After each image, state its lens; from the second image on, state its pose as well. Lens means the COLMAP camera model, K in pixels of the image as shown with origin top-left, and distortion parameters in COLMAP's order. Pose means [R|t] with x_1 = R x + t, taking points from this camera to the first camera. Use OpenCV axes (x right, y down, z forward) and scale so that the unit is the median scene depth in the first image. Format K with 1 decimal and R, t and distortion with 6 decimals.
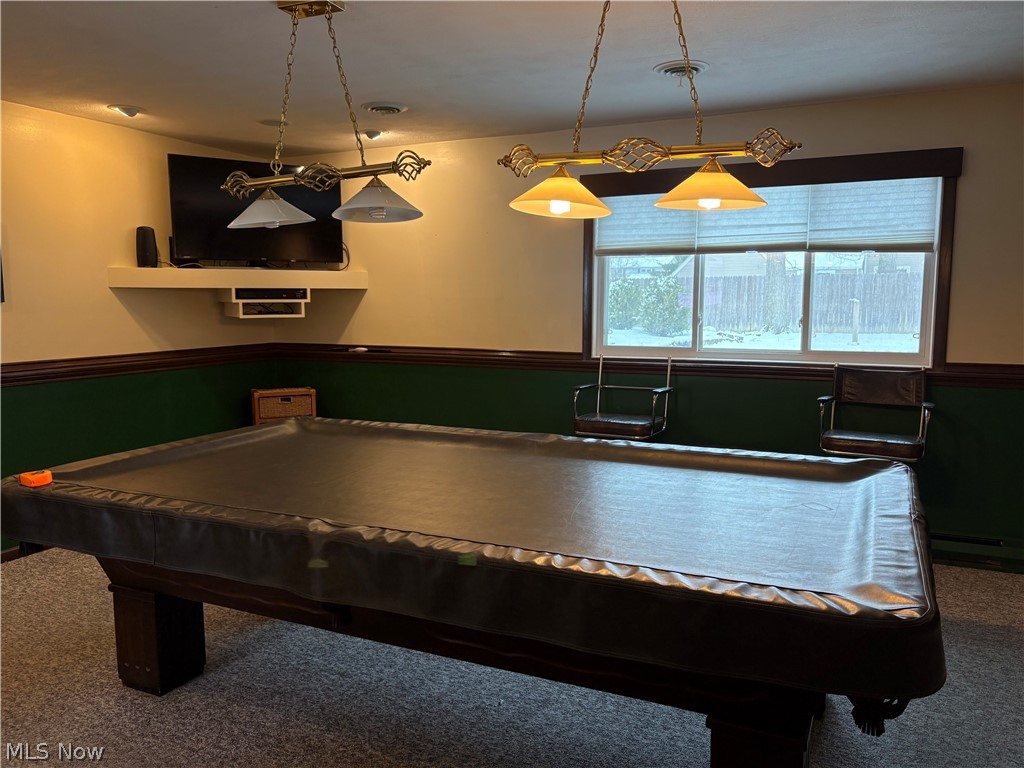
lens RADIAL K [[778.1, 0, 511.0], [0, 778.1, 384.4], [0, 0, 1]] dist [0.049321, -0.047756]
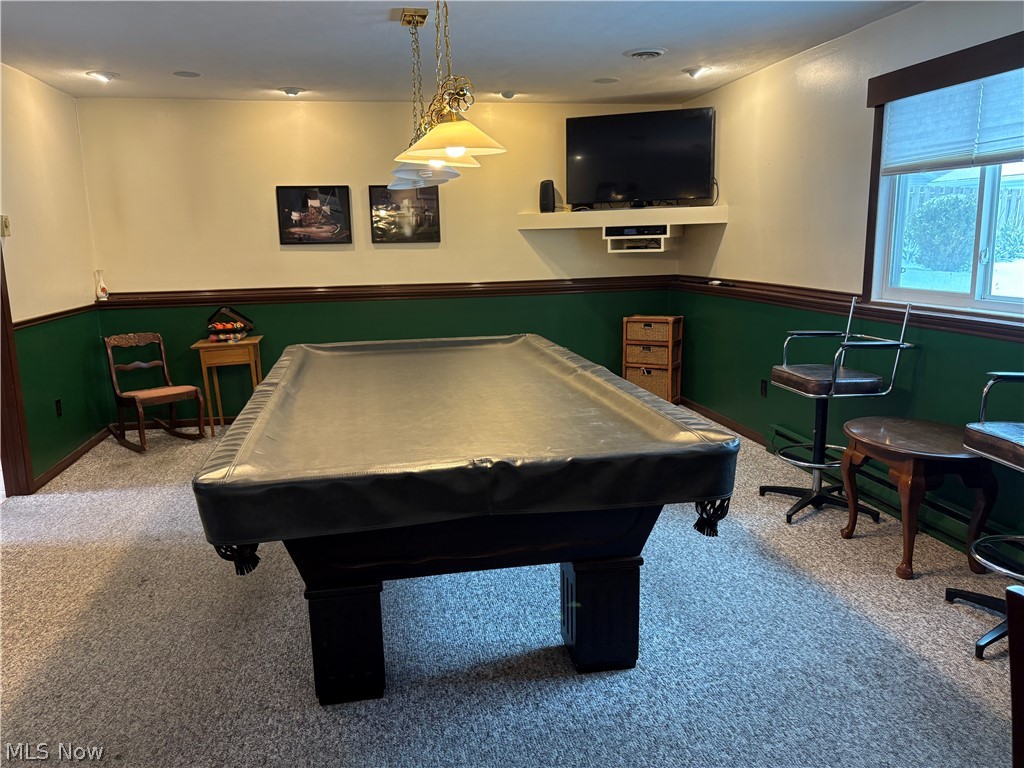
lens RADIAL K [[778.1, 0, 512.1], [0, 778.1, 386.5], [0, 0, 1]] dist [0.049321, -0.047756]
pose [[0.604353, 0.137744, -0.784719, 0.517186], [-0.066403, 0.990223, 0.122677, -0.019100], [0.793945, -0.022033, 0.607590, 0.164359]]
